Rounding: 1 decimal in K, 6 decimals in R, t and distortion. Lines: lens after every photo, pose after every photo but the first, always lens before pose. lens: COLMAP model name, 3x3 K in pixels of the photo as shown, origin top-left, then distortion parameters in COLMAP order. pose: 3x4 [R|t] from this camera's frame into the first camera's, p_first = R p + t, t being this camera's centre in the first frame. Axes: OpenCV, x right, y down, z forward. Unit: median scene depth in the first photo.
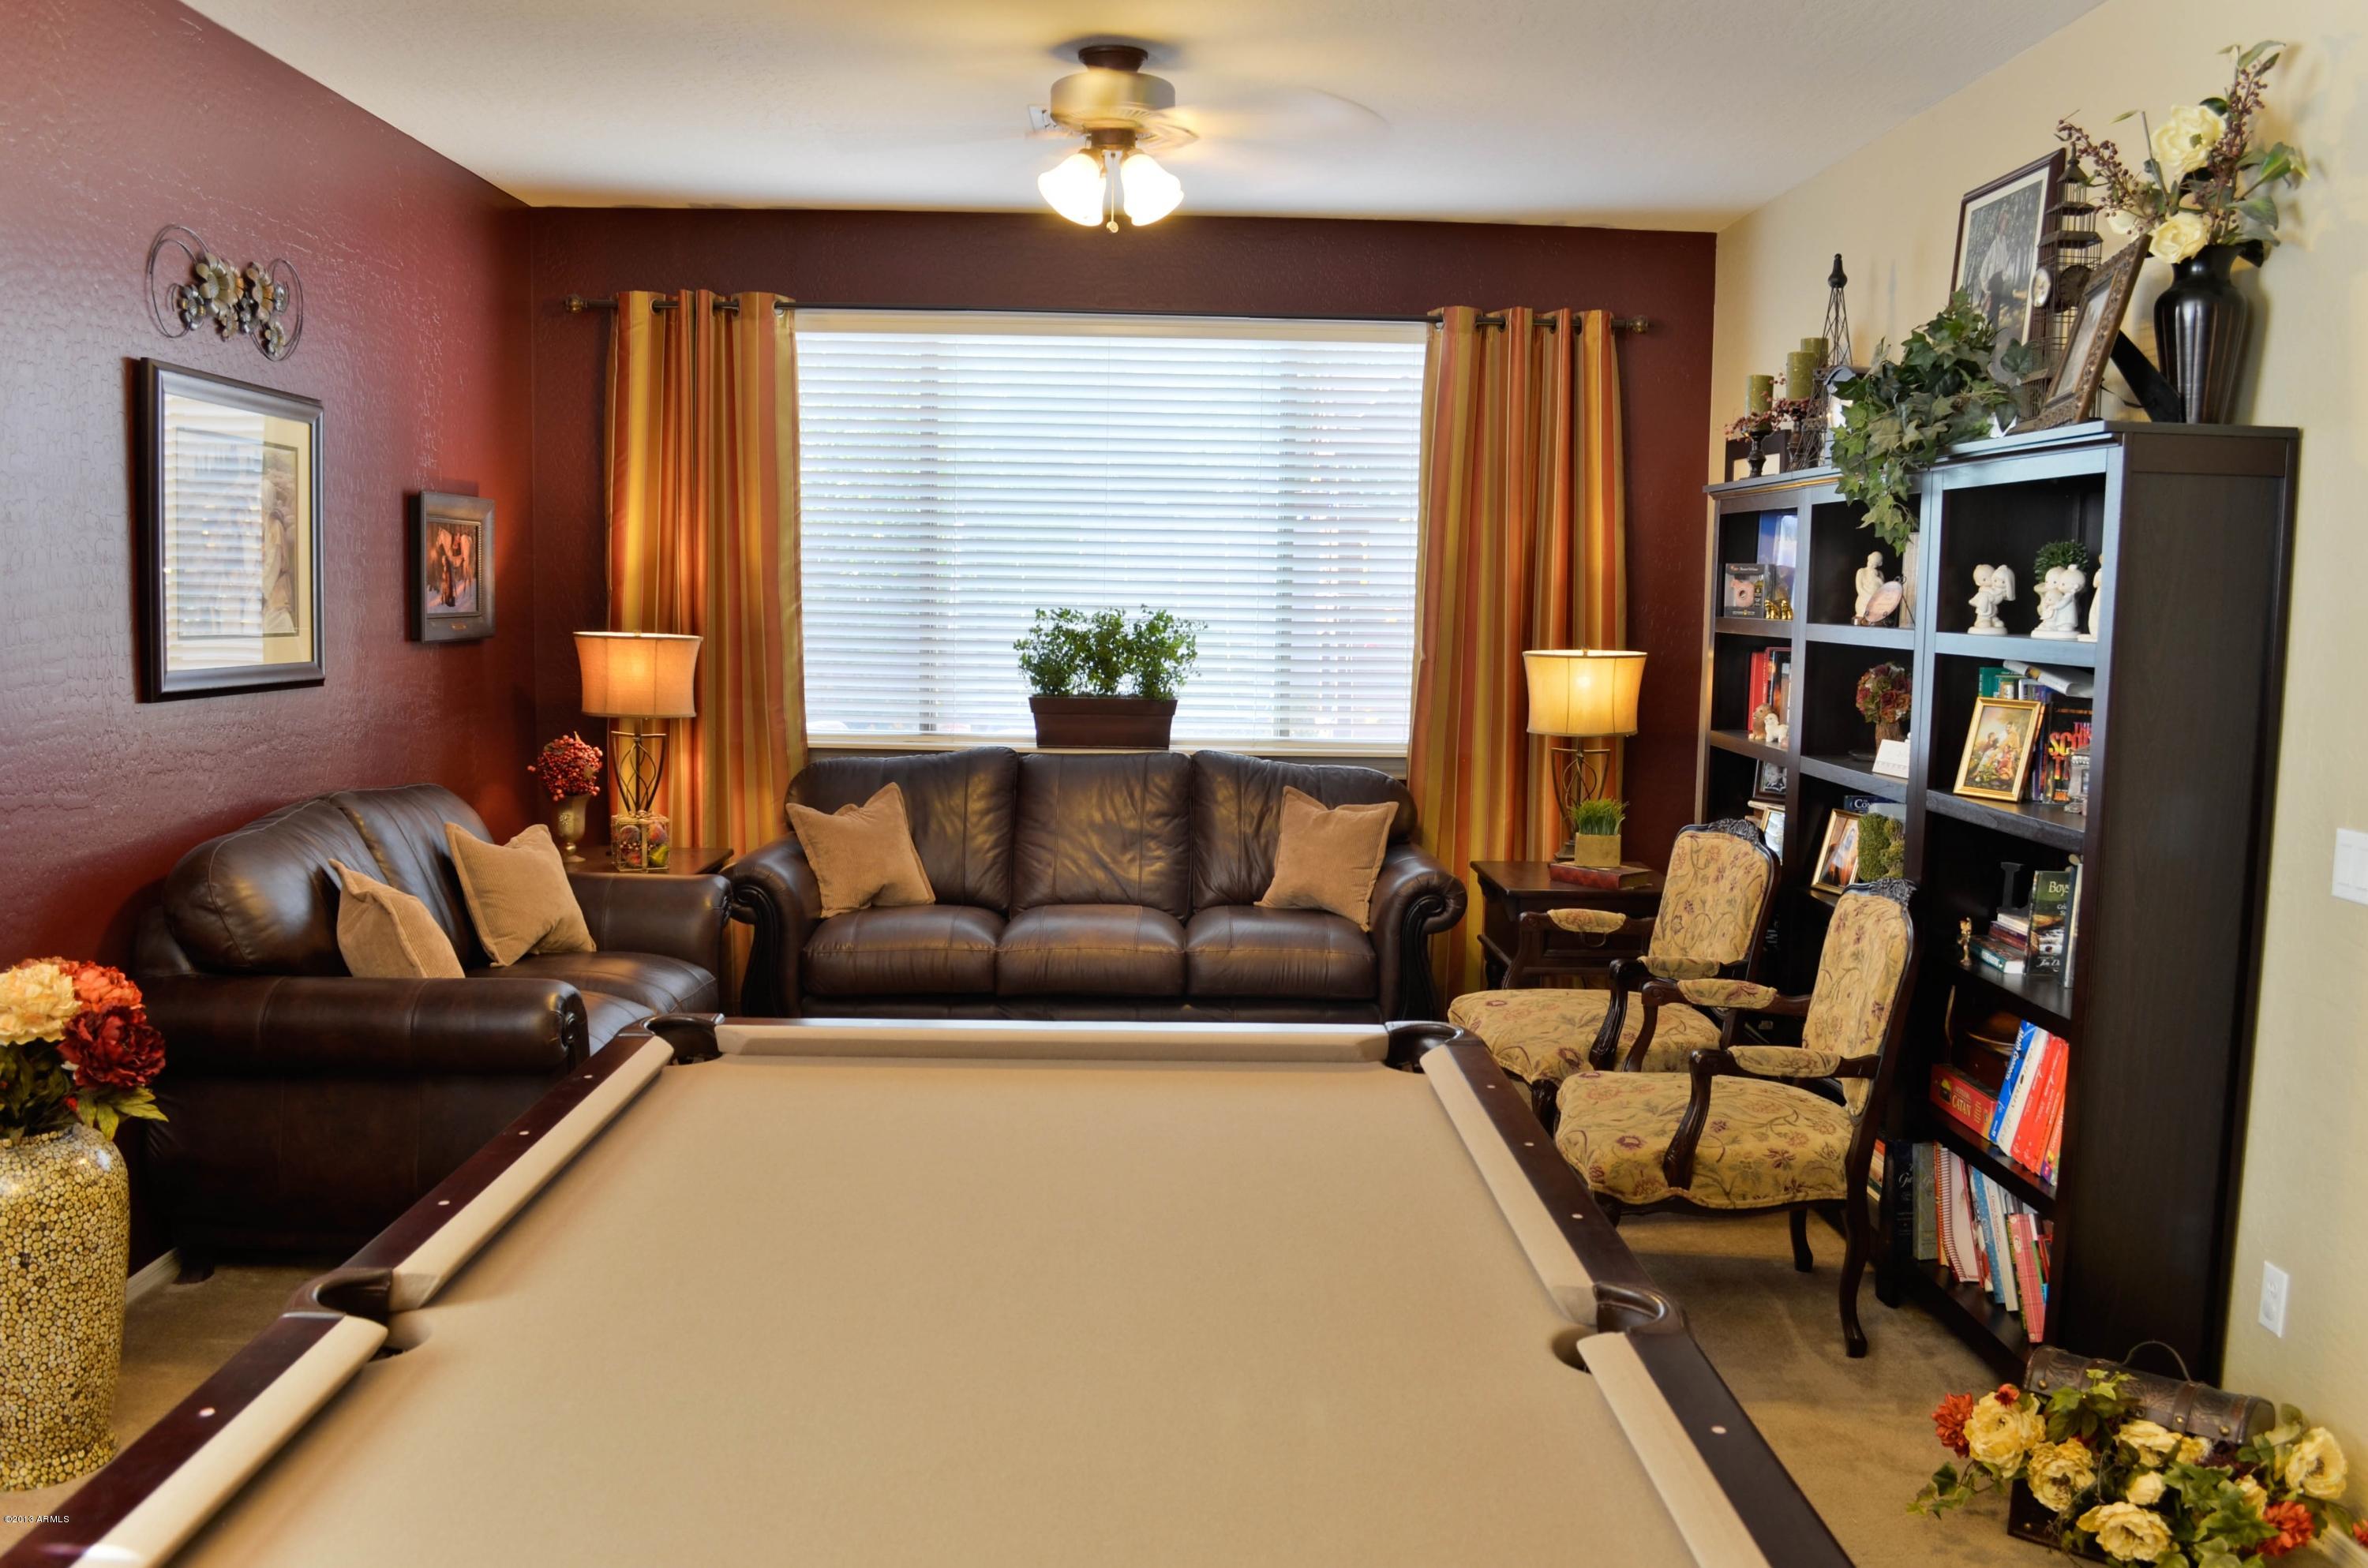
lens RADIAL K [[1917.7, 0, 1185.3], [0, 1917.7, 788.7], [0, 0, 1]] dist [-0.079628, 0.004939]
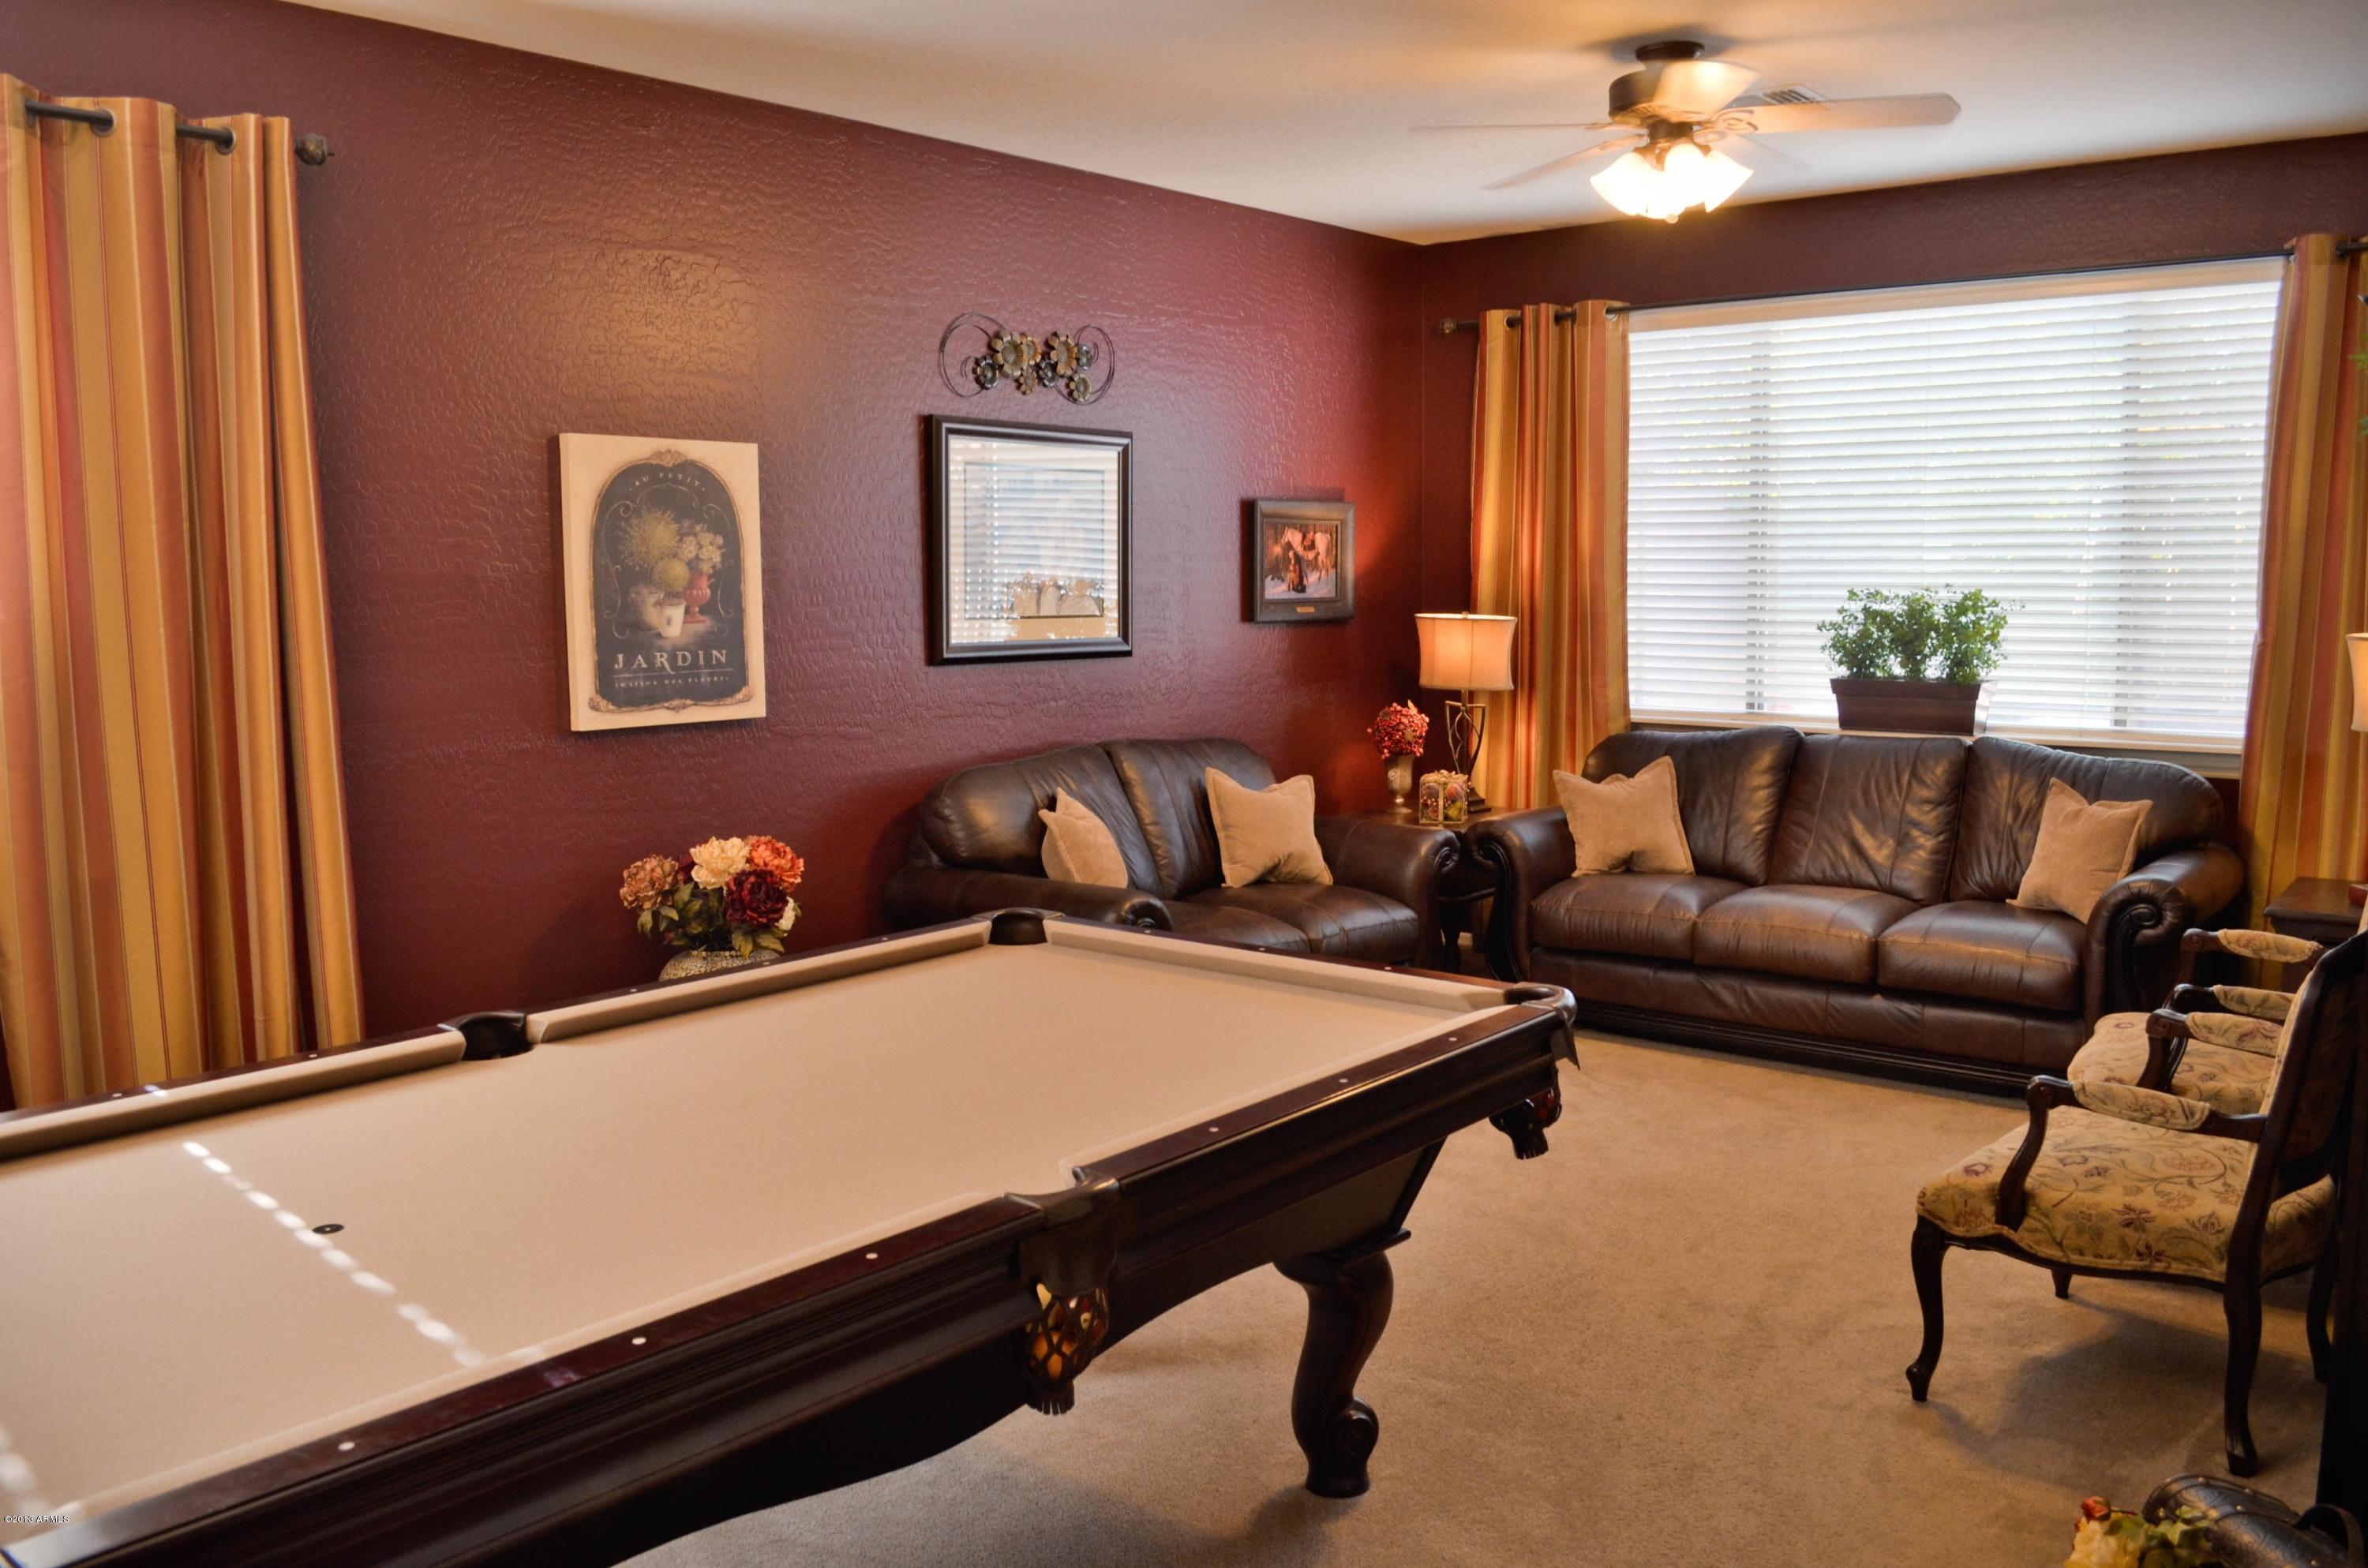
lens RADIAL K [[1857.9, 0, 1193.2], [0, 1857.9, 779.9], [0, 0, 1]] dist [-0.082290, 0.011057]
pose [[0.757712, 0.049658, -0.650697, 0.311899], [-0.046380, 0.998677, 0.022206, -0.000742], [0.650938, 0.013354, 0.759013, 0.059959]]
